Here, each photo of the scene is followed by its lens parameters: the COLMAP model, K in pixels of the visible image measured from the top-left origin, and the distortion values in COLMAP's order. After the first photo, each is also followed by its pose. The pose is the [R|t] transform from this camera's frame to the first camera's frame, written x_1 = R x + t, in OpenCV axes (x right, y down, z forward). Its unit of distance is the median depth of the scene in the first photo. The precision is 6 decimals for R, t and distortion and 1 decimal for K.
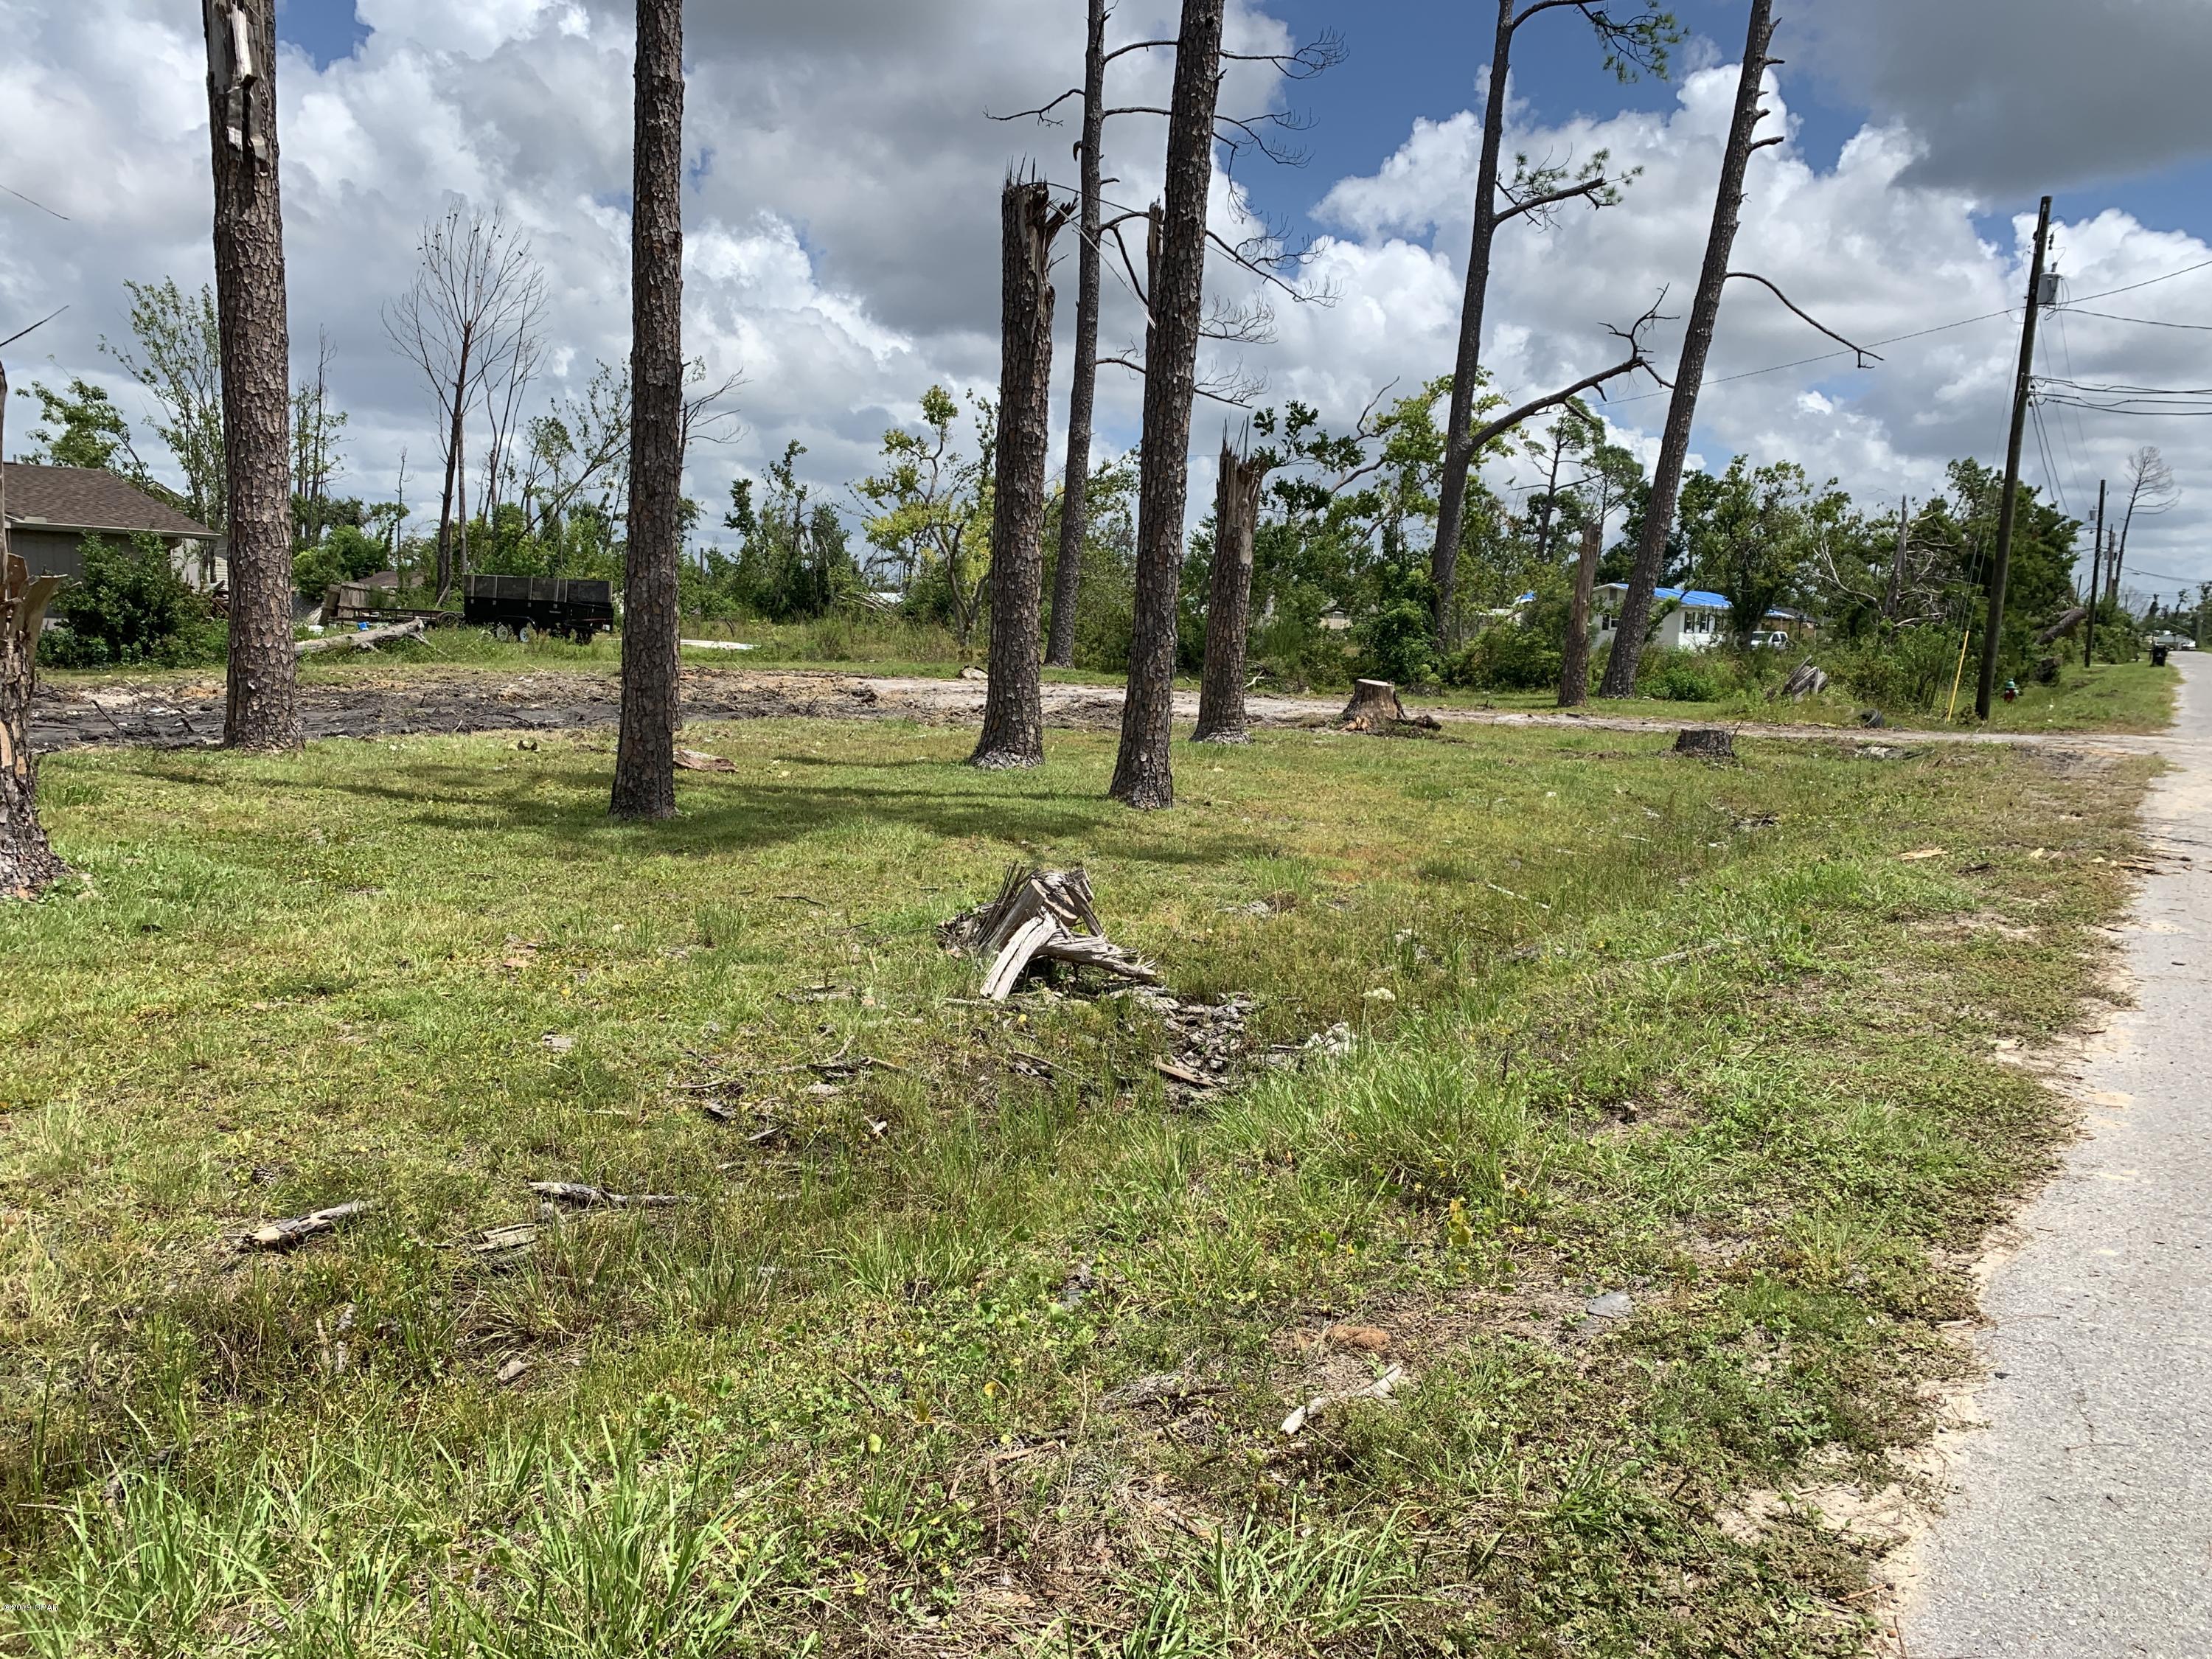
lens RADIAL K [[1686.8, 0, 1118.3], [0, 1686.8, 816.7], [0, 0, 1]] dist [0.033619, -0.036933]
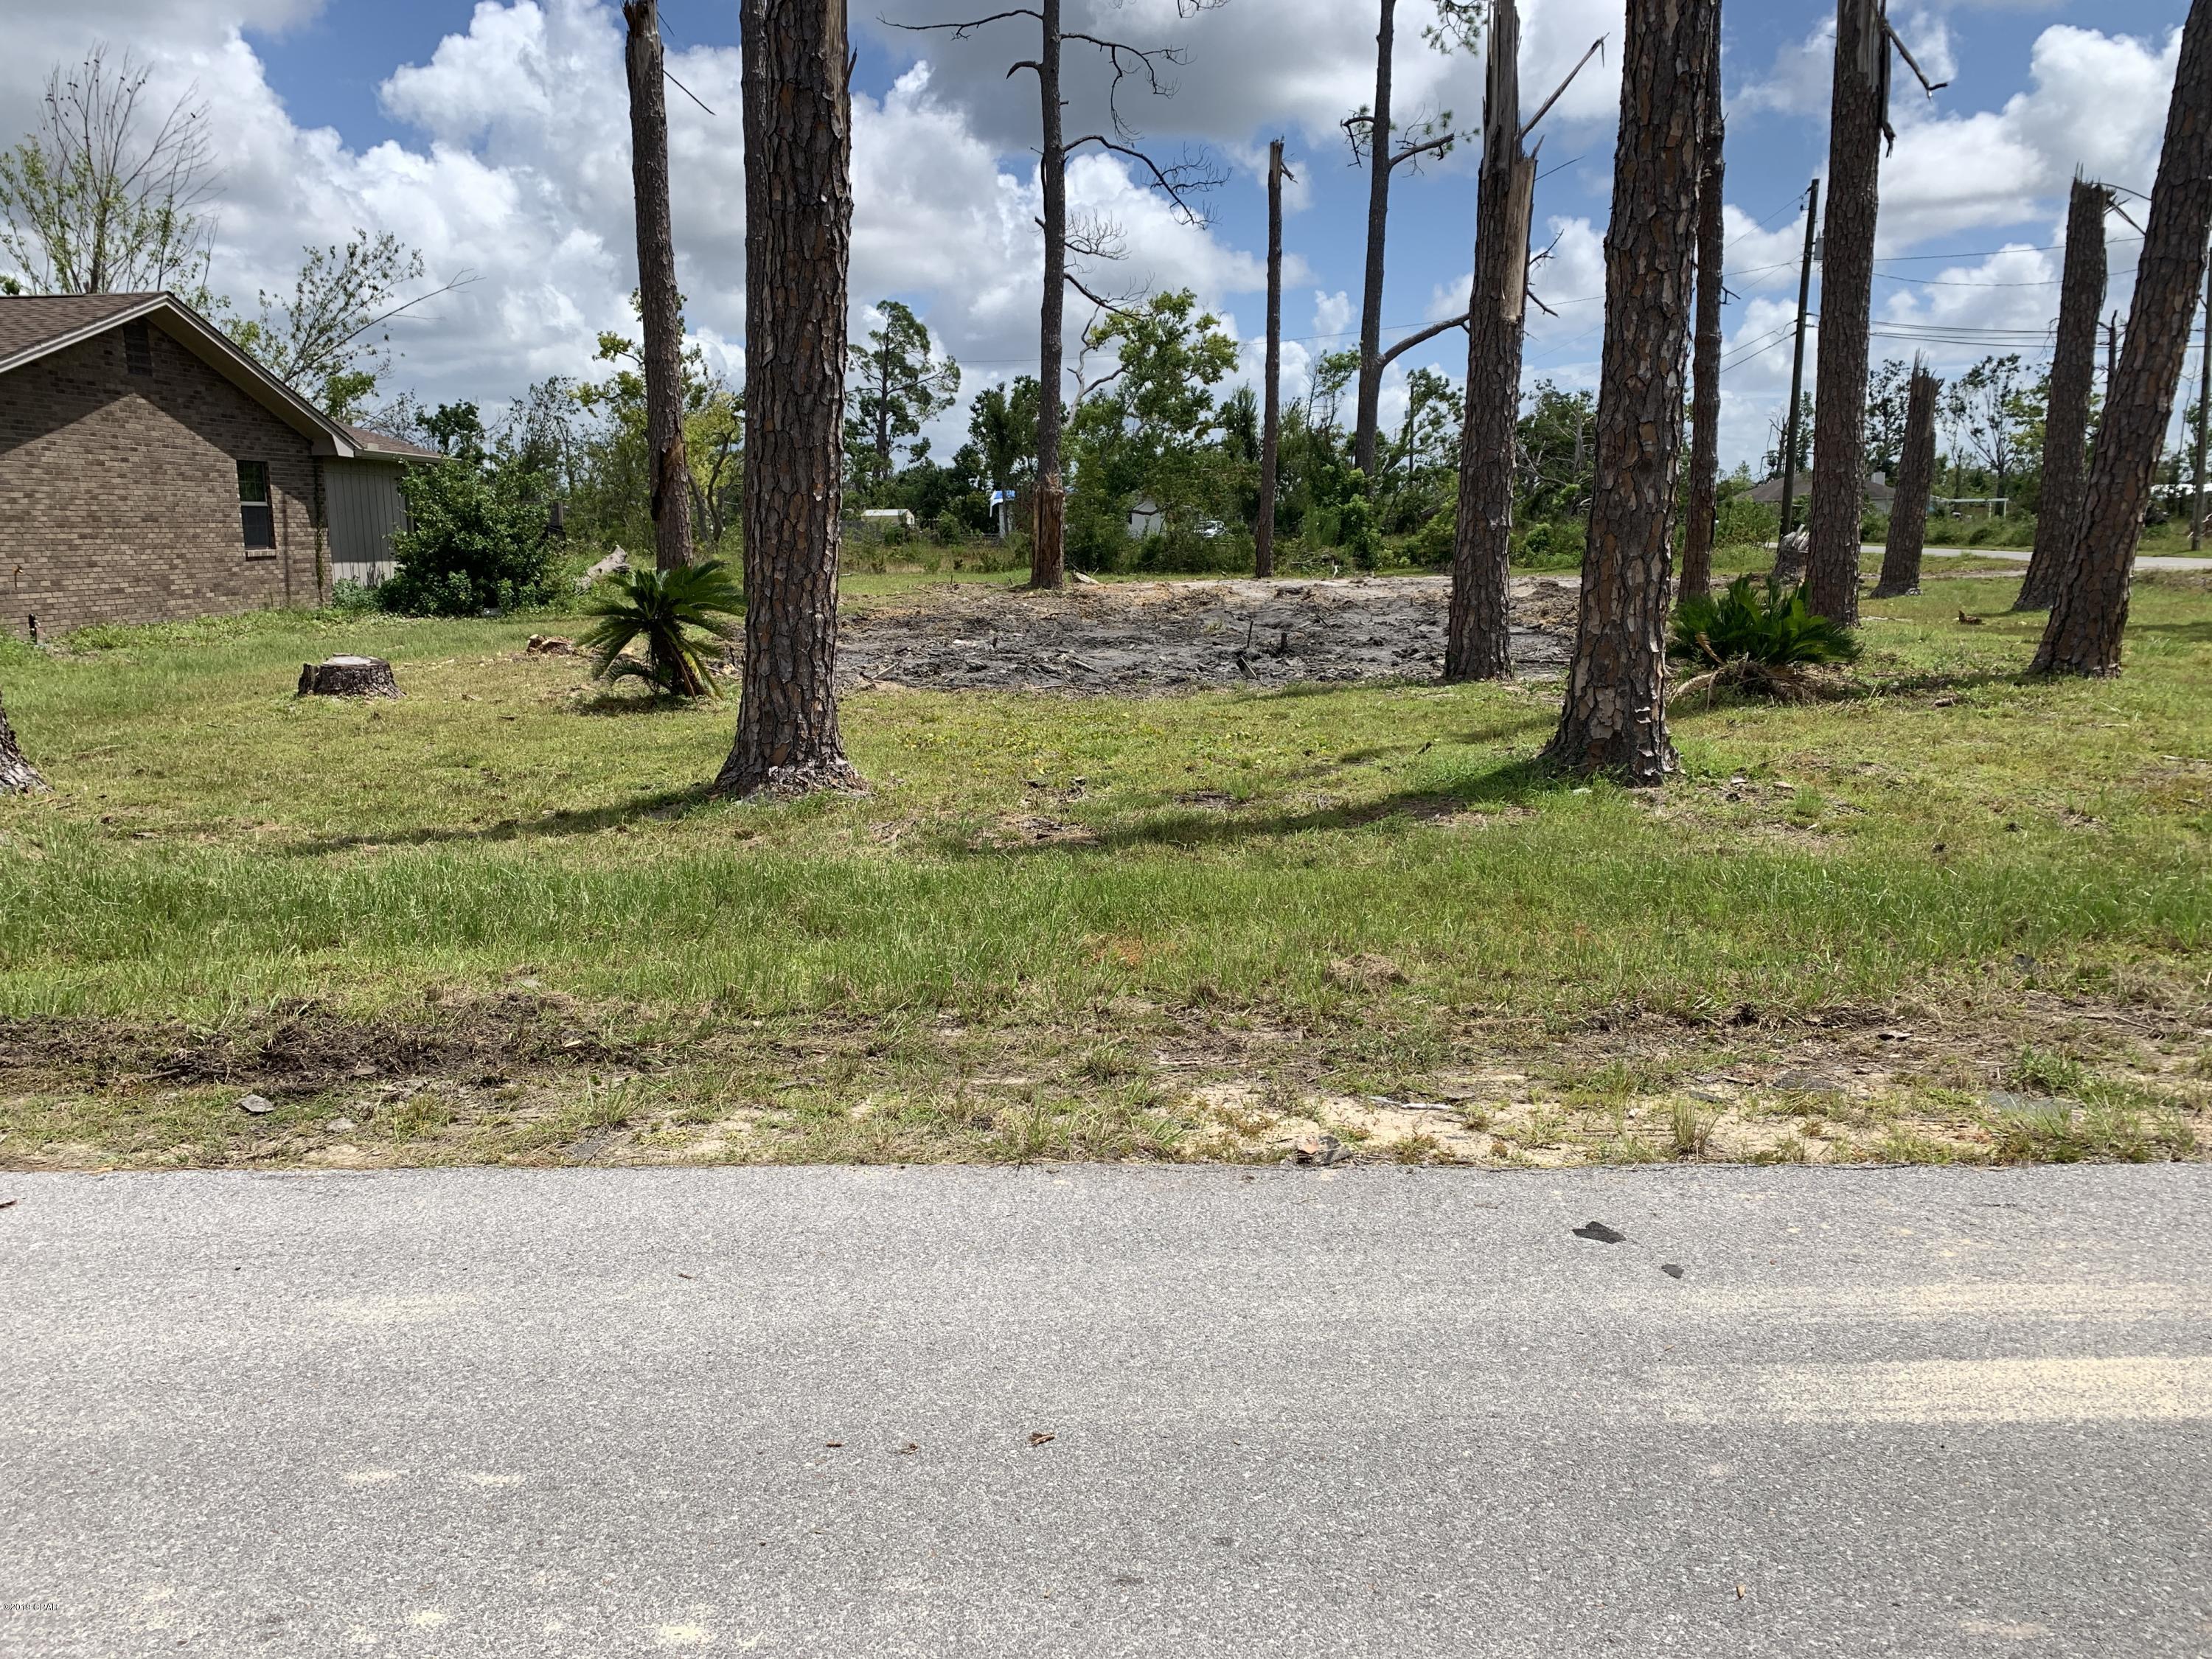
lens RADIAL K [[1686.8, 0, 1081.0], [0, 1686.8, 802.5], [0, 0, 1]] dist [0.033619, -0.036933]
pose [[0.879761, -0.114892, 0.461324, -1.433216], [0.092676, 0.993189, 0.070616, -0.047581], [-0.466295, -0.019371, 0.884417, 0.152718]]
